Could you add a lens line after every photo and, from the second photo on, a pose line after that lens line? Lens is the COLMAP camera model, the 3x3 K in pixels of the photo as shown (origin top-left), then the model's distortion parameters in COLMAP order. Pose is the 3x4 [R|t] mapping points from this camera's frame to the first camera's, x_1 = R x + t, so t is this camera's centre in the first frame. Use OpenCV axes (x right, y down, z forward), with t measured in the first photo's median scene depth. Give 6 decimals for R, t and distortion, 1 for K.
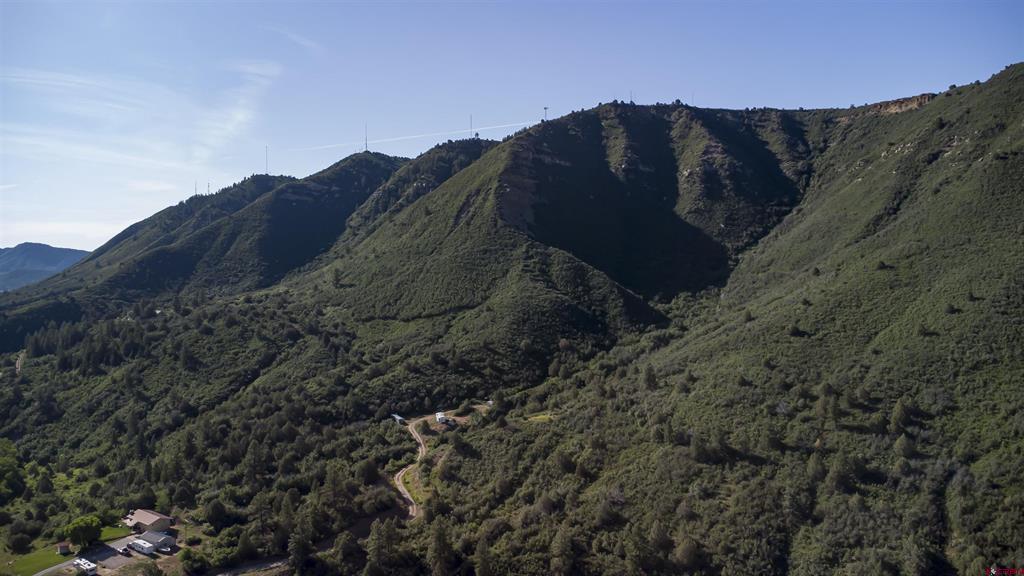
lens RADIAL K [[742.3, 0, 510.7], [0, 742.3, 284.9], [0, 0, 1]] dist [0.028192, -0.035684]
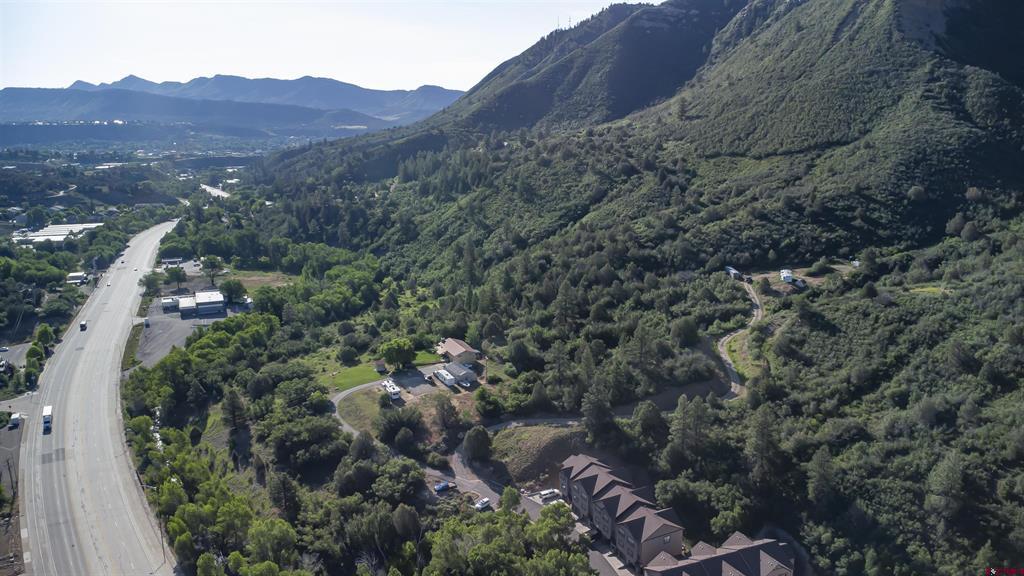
lens RADIAL K [[742.3, 0, 508.0], [0, 742.3, 284.7], [0, 0, 1]] dist [0.028192, -0.035684]
pose [[0.889927, 0.104883, -0.443880, -0.002604], [-0.010410, 0.977618, 0.210128, 0.016695], [0.455984, -0.182378, 0.871101, 0.125611]]
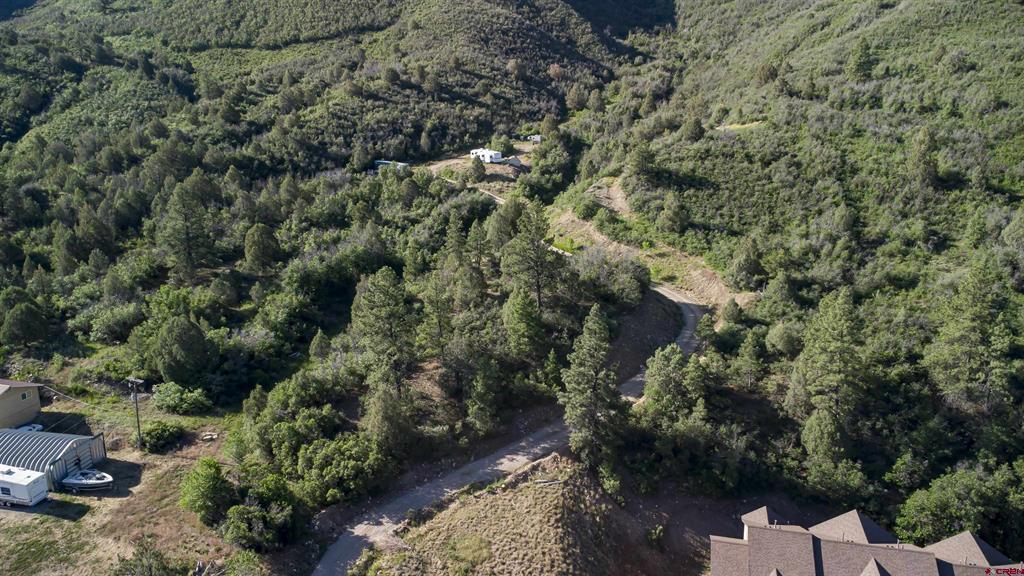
lens RADIAL K [[742.3, 0, 514.8], [0, 742.3, 289.2], [0, 0, 1]] dist [0.028192, -0.035684]
pose [[0.928804, -0.093420, 0.358603, -0.234624], [0.009258, 0.973250, 0.229562, 0.123646], [-0.370456, -0.209898, 0.904823, 0.395301]]
